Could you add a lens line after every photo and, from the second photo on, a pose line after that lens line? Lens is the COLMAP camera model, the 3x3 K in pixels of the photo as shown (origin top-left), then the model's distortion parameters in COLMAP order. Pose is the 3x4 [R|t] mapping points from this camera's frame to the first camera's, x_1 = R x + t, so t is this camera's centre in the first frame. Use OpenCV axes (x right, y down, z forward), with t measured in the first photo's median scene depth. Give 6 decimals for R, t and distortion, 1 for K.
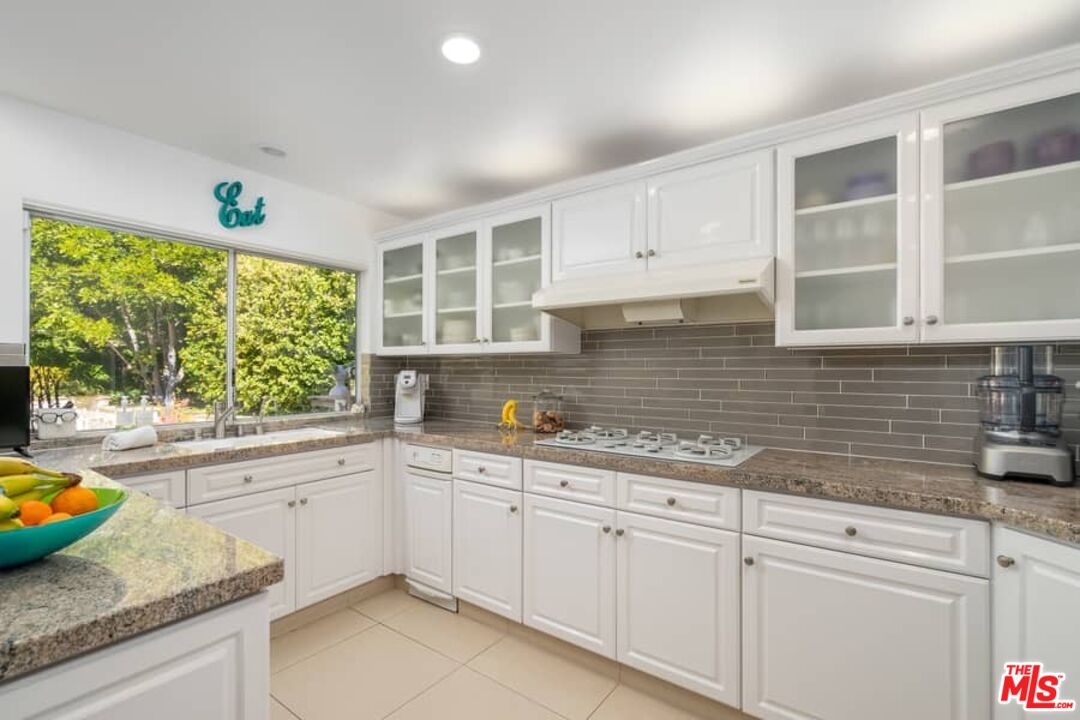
lens RADIAL K [[484.6, 0, 540.0], [0, 484.6, 360.0], [0, 0, 1]] dist [-0.000602, 0.000132]
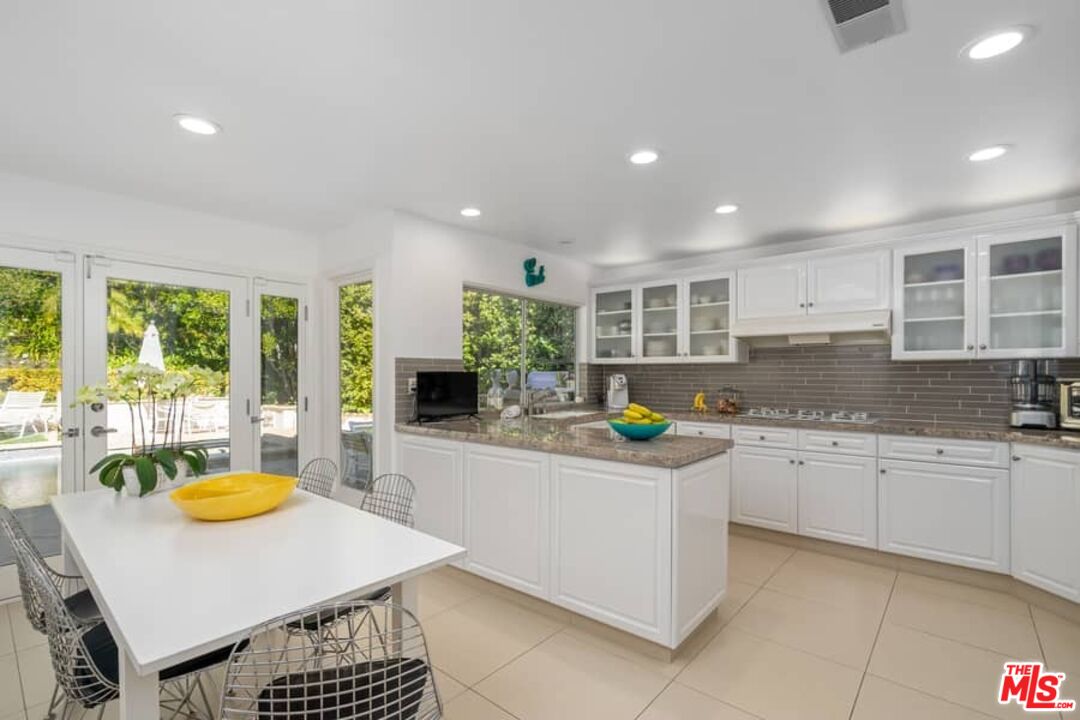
lens RADIAL K [[491.4, 0, 537.9], [0, 491.4, 368.4], [0, 0, 1]] dist [-0.000281, 0.000127]
pose [[0.996932, -0.003608, -0.078188, -0.506239], [0.004353, 0.999947, 0.009352, -0.014154], [0.078150, -0.009664, 0.996895, -0.683466]]
